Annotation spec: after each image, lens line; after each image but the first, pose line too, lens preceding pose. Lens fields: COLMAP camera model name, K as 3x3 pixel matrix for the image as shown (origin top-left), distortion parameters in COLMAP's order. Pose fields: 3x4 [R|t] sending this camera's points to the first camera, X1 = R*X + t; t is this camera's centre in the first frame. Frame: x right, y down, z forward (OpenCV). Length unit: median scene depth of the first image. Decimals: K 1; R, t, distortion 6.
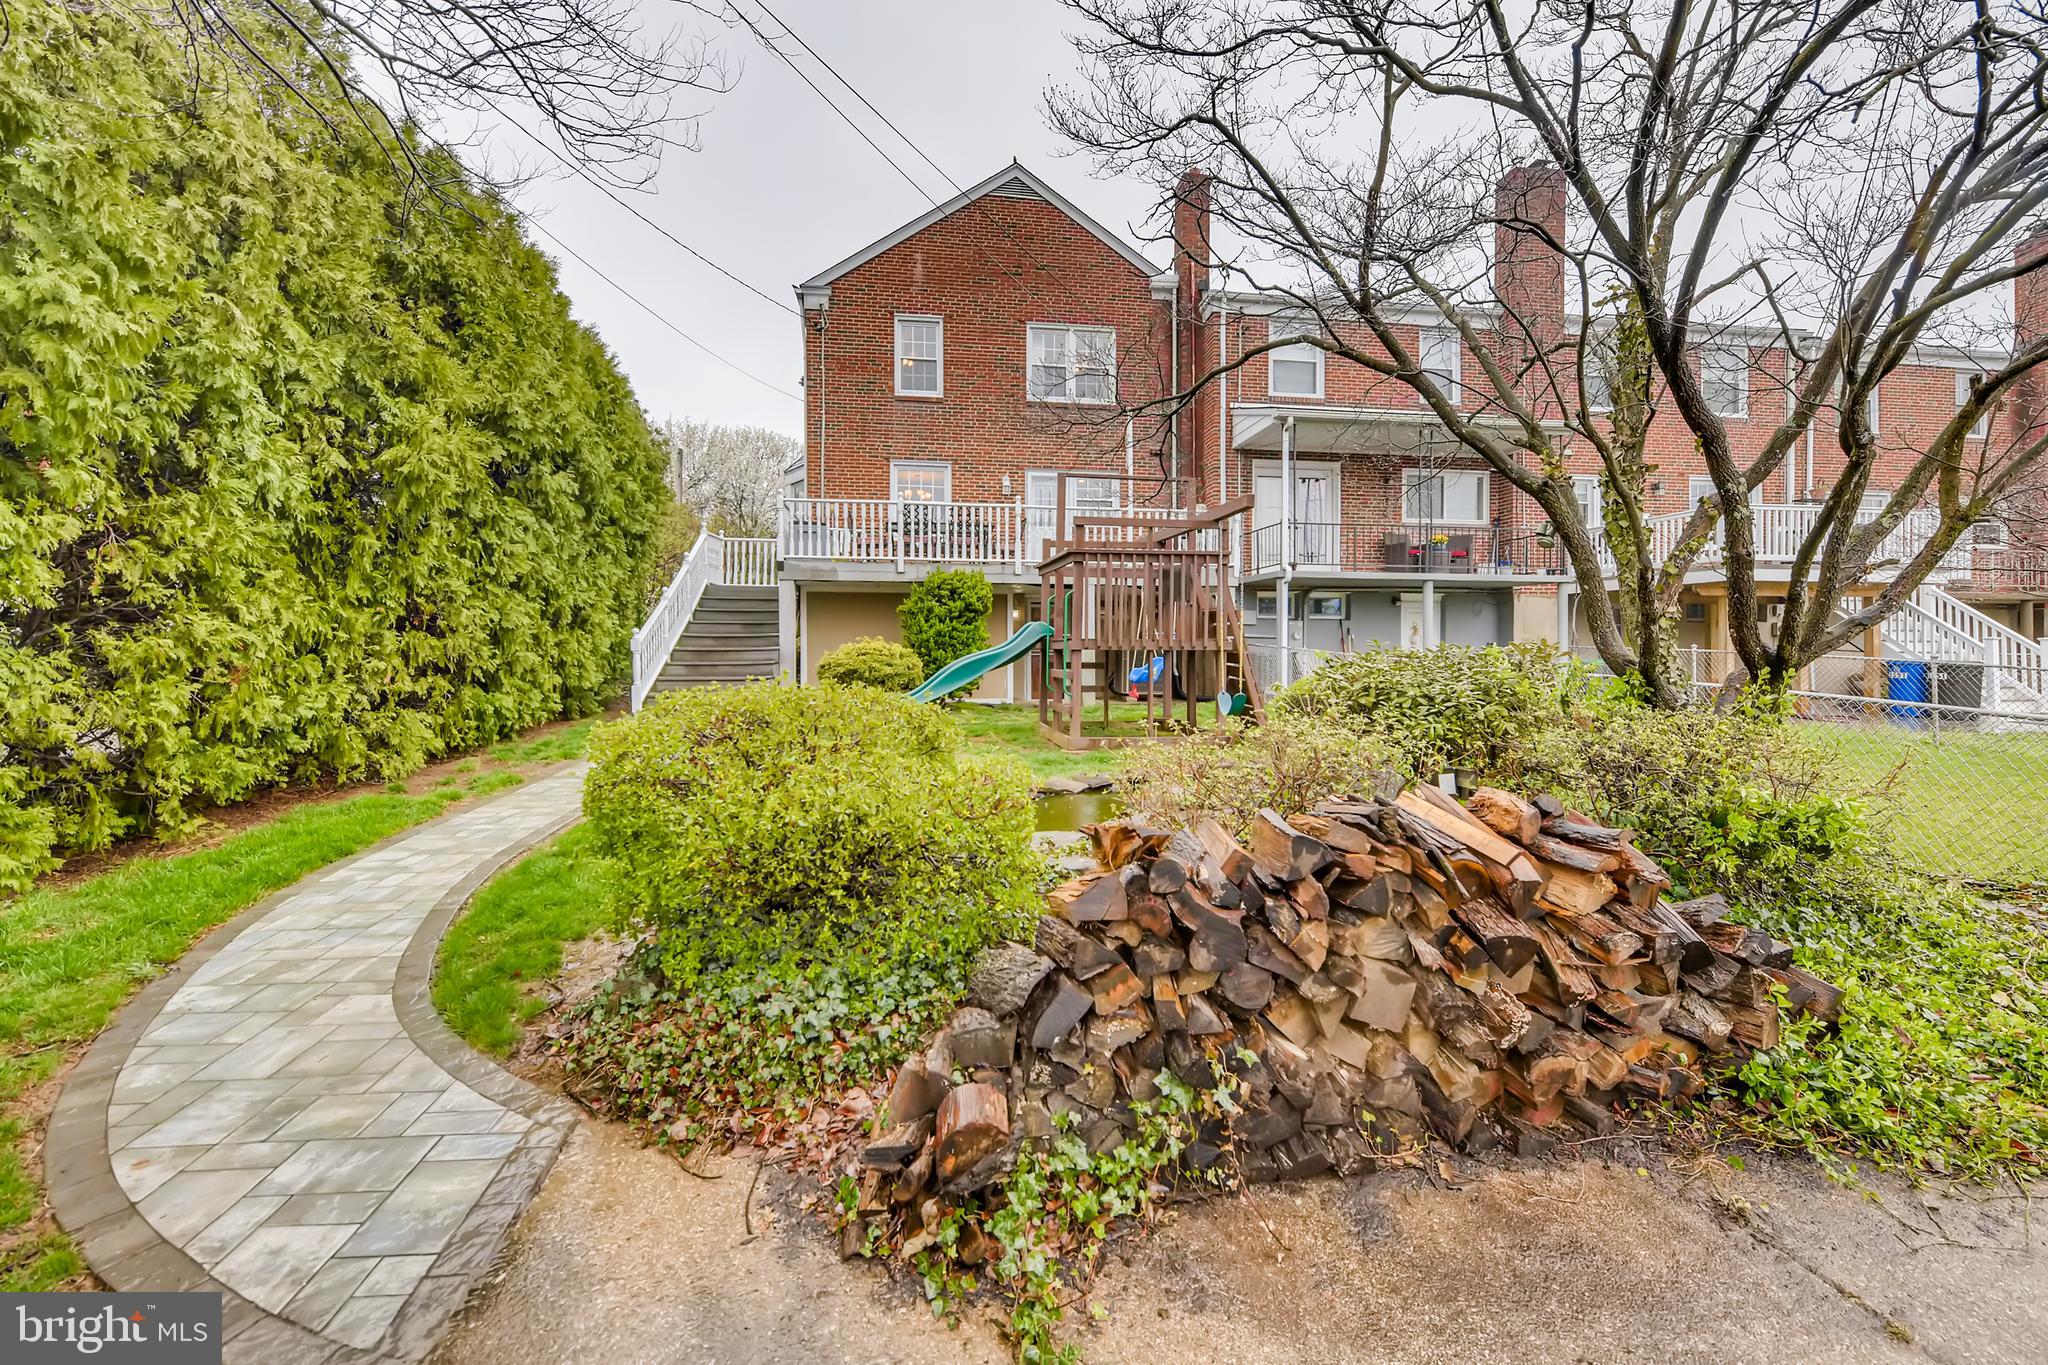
lens RADIAL K [[834.2, 0, 1072.2], [0, 834.2, 669.6], [0, 0, 1]] dist [0.011374, -0.004685]
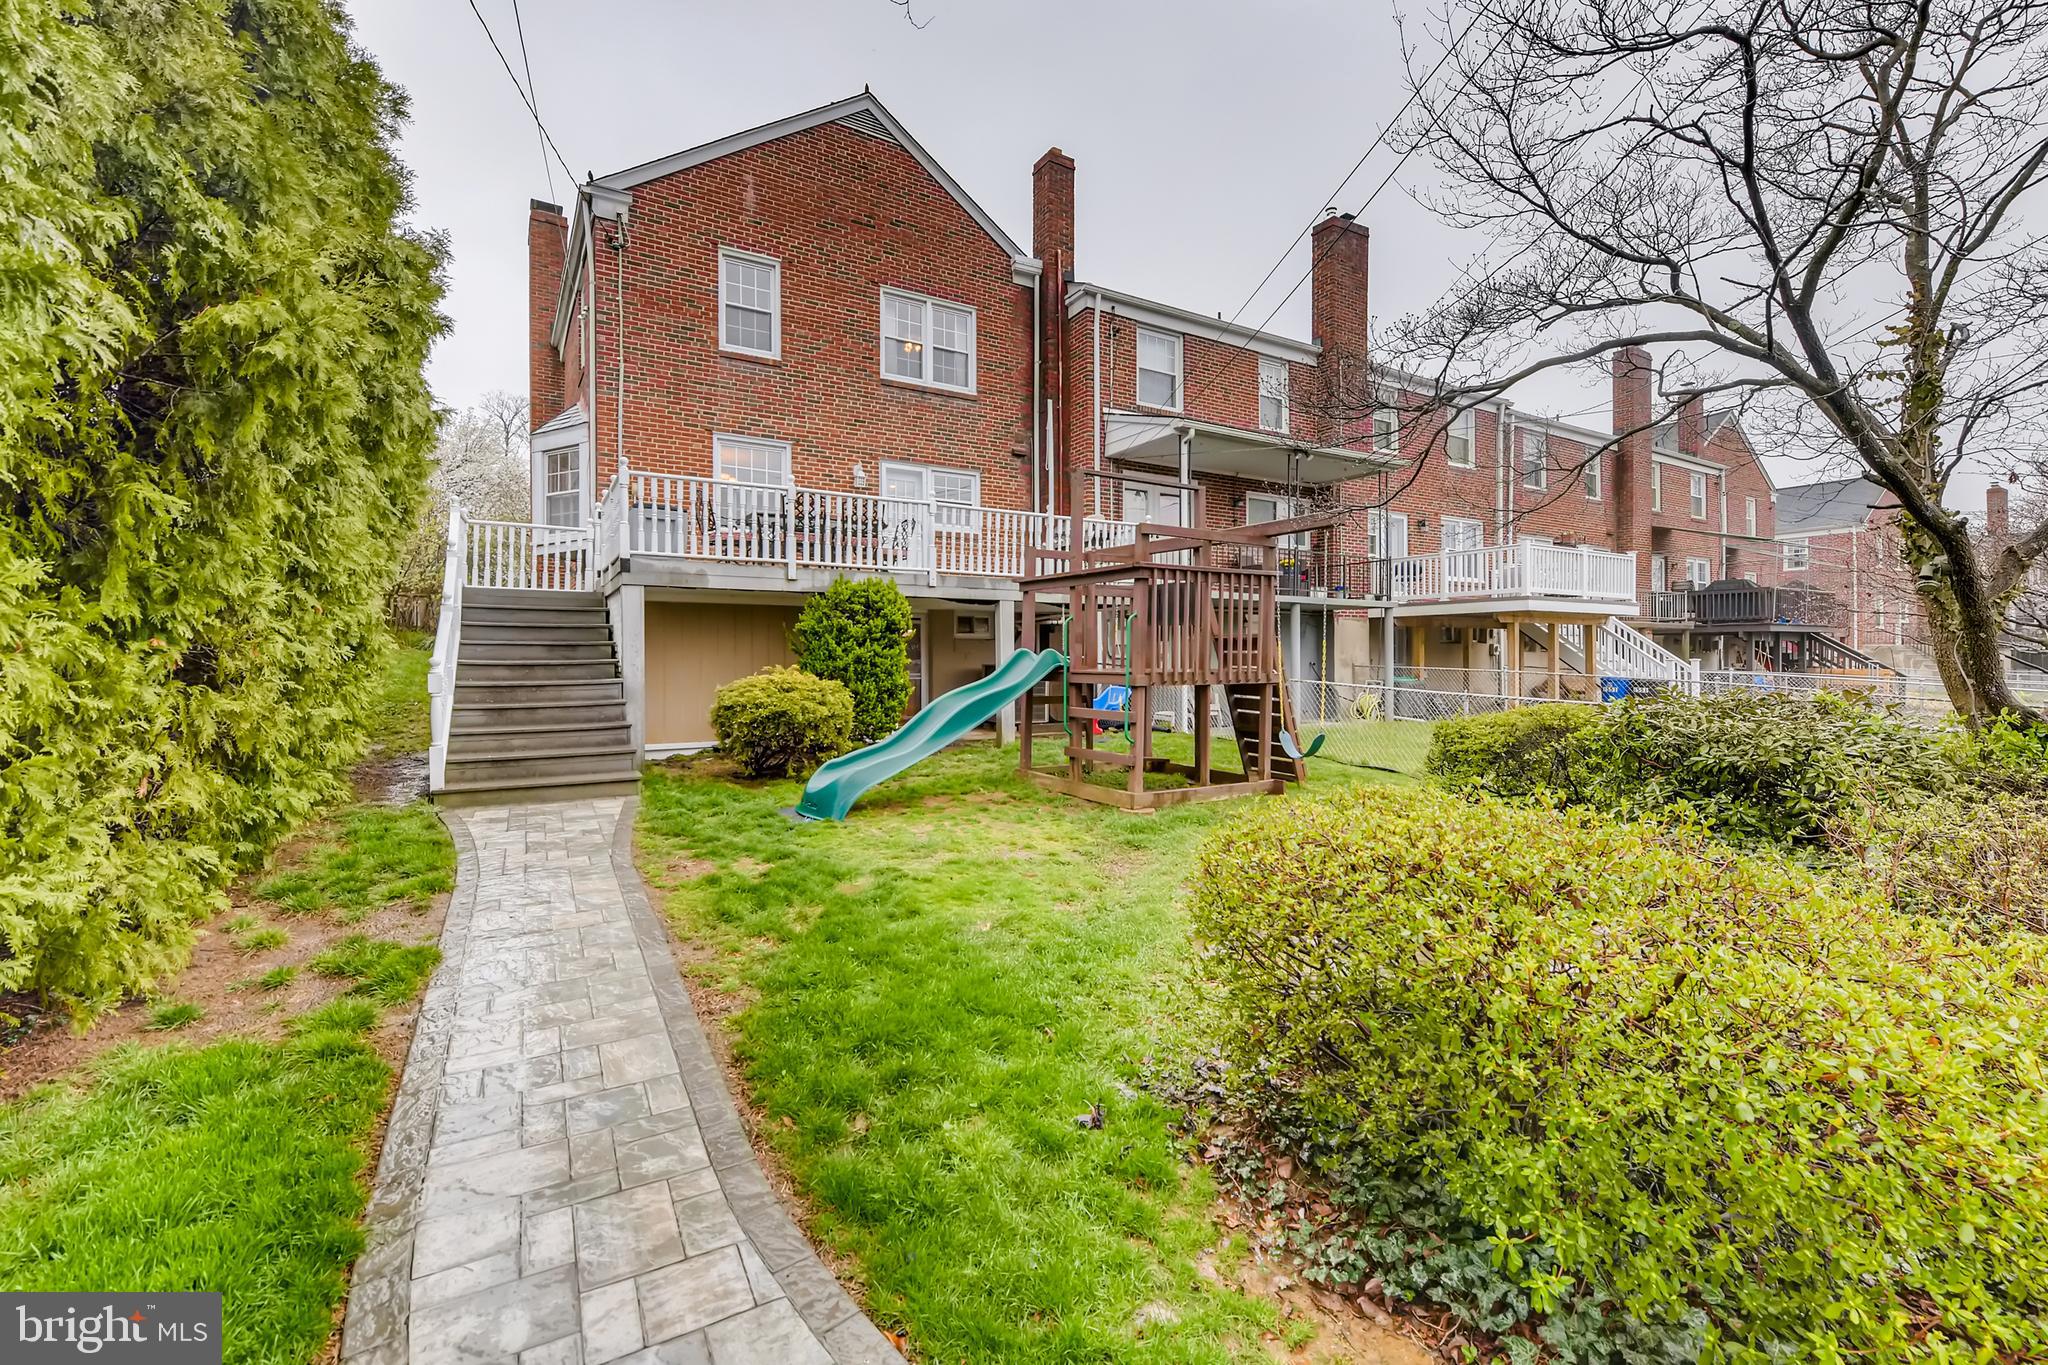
lens RADIAL K [[834.2, 0, 1022.9], [0, 834.2, 670.8], [0, 0, 1]] dist [0.011374, -0.004685]
pose [[0.925337, -0.008394, 0.379053, -0.251341], [0.010578, 0.999937, -0.003680, -0.022793], [-0.378999, 0.007415, 0.925368, 0.173949]]
